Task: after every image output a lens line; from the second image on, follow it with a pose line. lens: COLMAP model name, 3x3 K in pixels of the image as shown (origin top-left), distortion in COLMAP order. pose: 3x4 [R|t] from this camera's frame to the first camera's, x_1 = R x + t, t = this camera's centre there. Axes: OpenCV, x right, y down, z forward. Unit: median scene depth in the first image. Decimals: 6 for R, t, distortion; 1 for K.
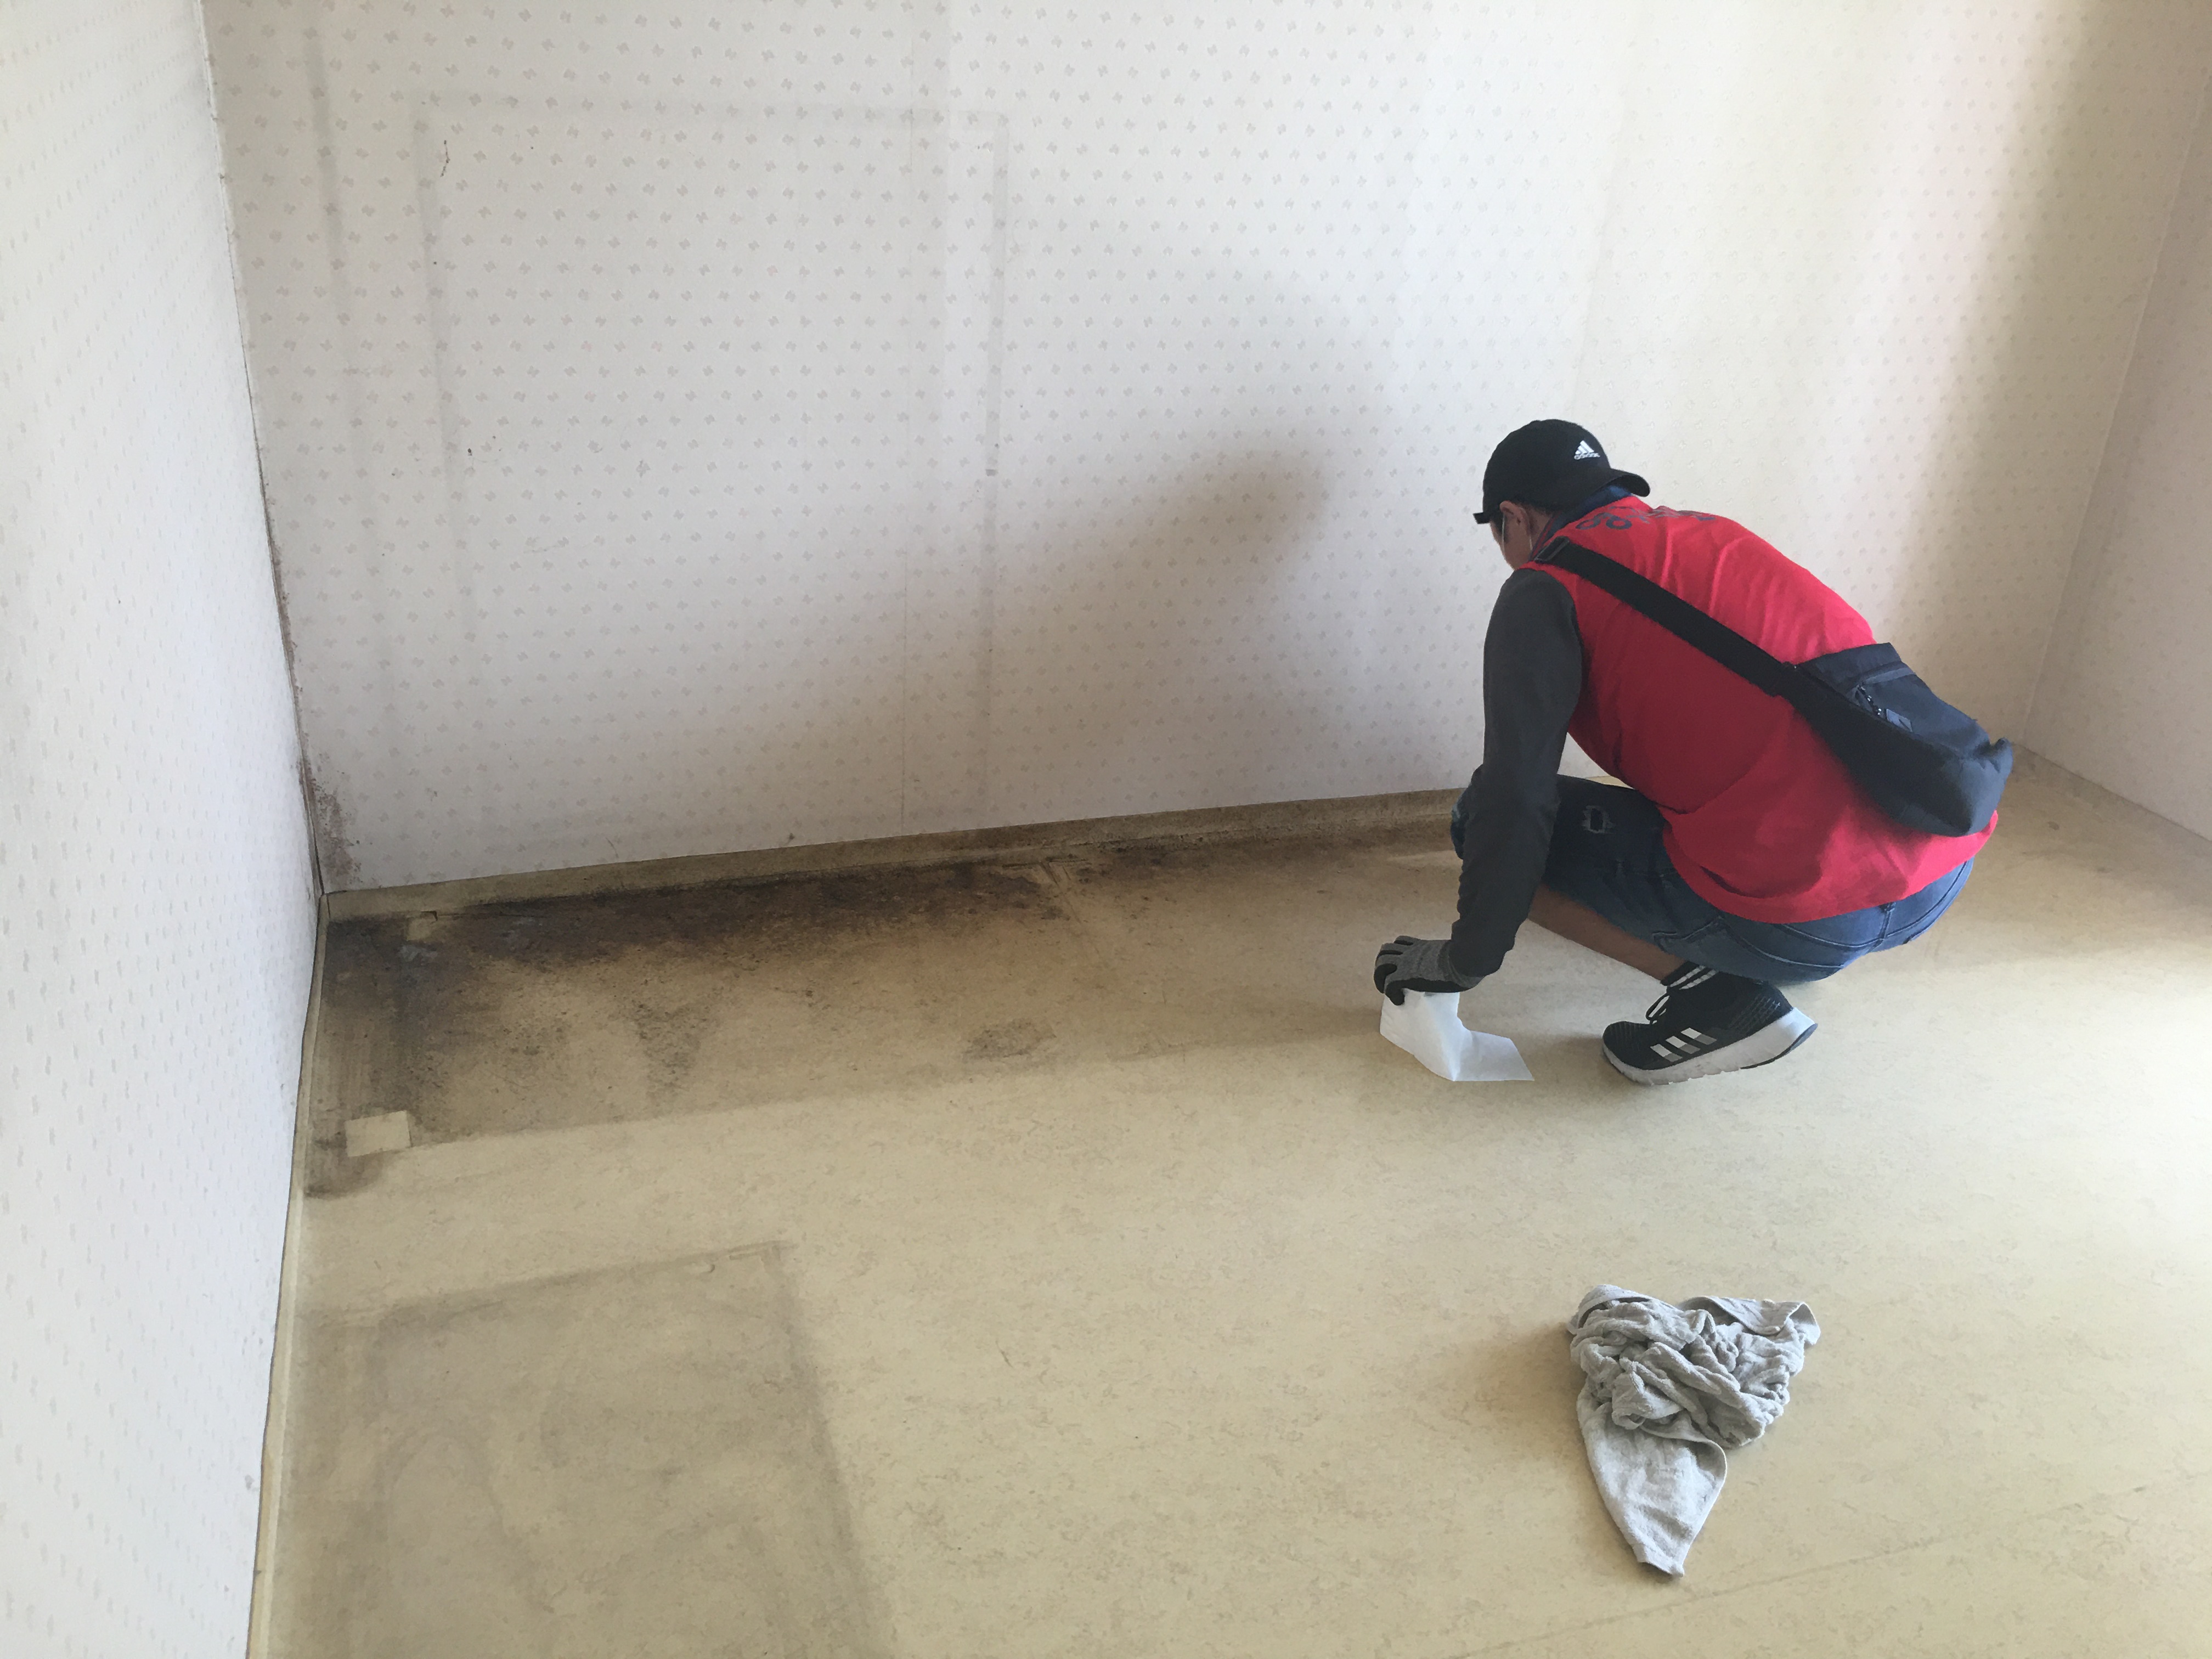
lens RADIAL K [[1872.9, 0, 1108.3], [0, 1872.9, 831.8], [0, 0, 1]] dist [0.064025, -0.047587]
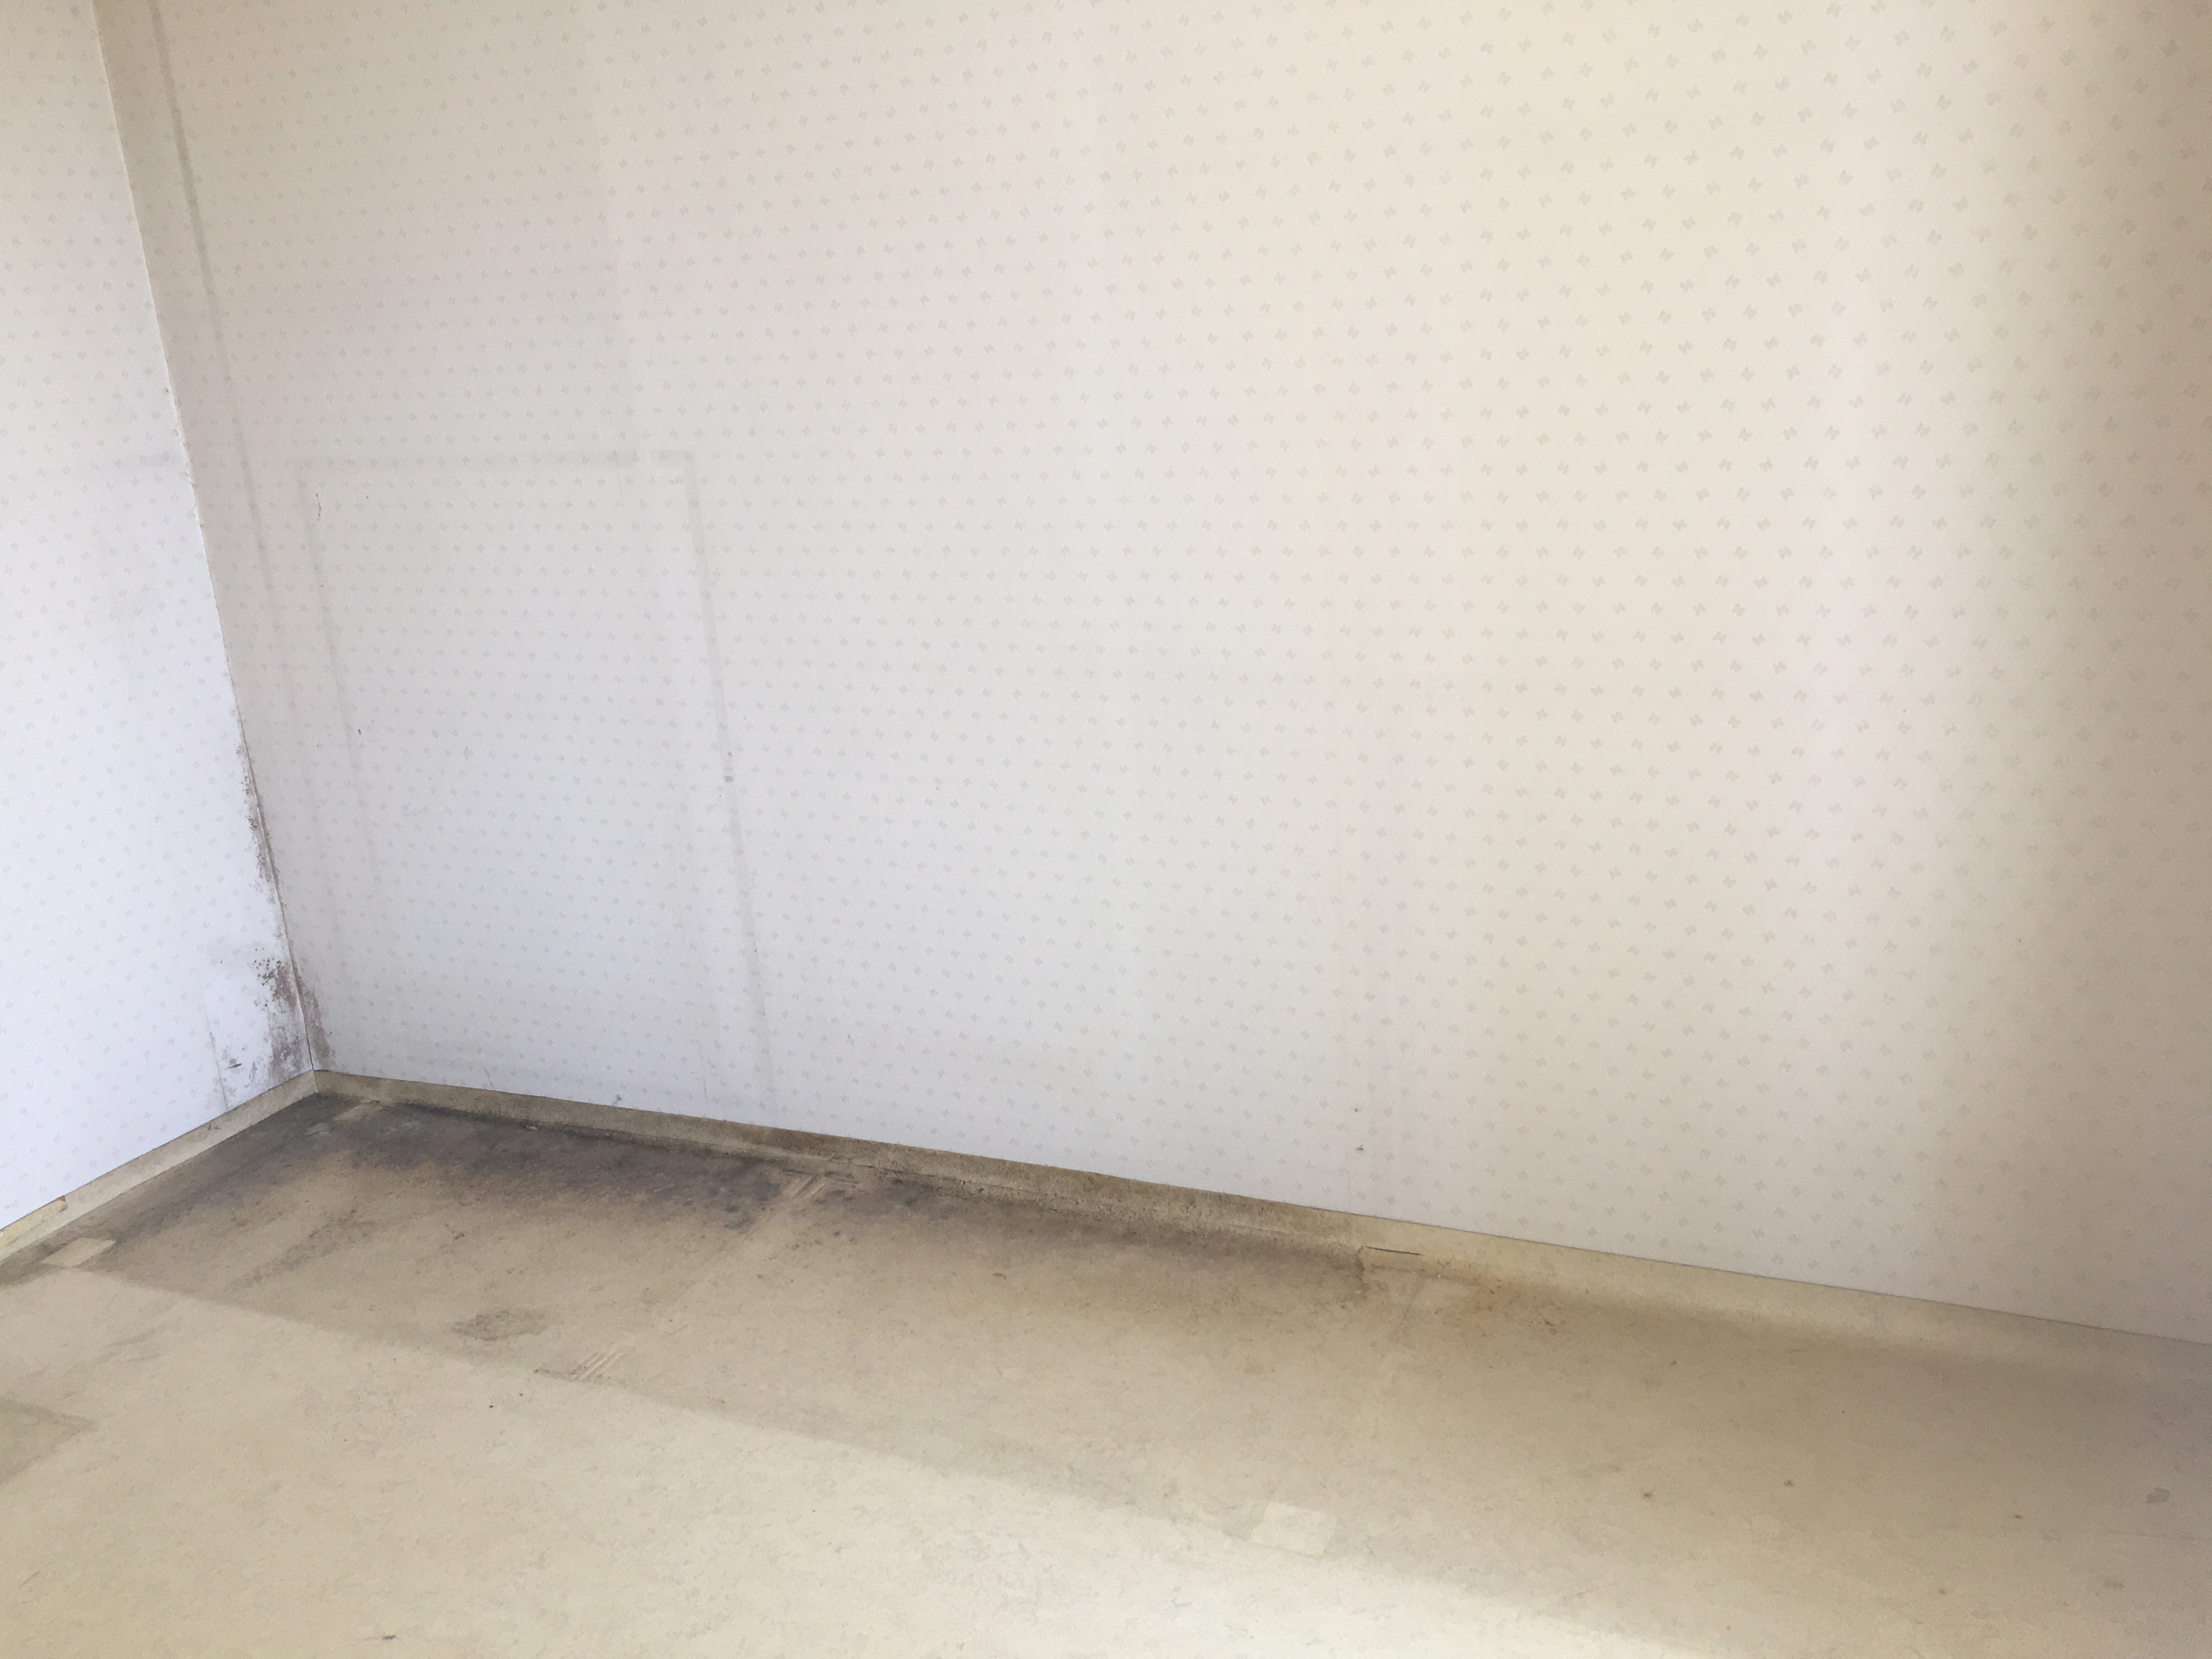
lens RADIAL K [[1872.9, 0, 1118.9], [0, 1872.9, 827.9], [0, 0, 1]] dist [0.064025, -0.047587]
pose [[0.741573, 0.092321, -0.664489, 0.744683], [-0.188317, 0.979309, -0.074102, -0.122534], [0.643899, 0.180087, 0.743615, 0.356443]]
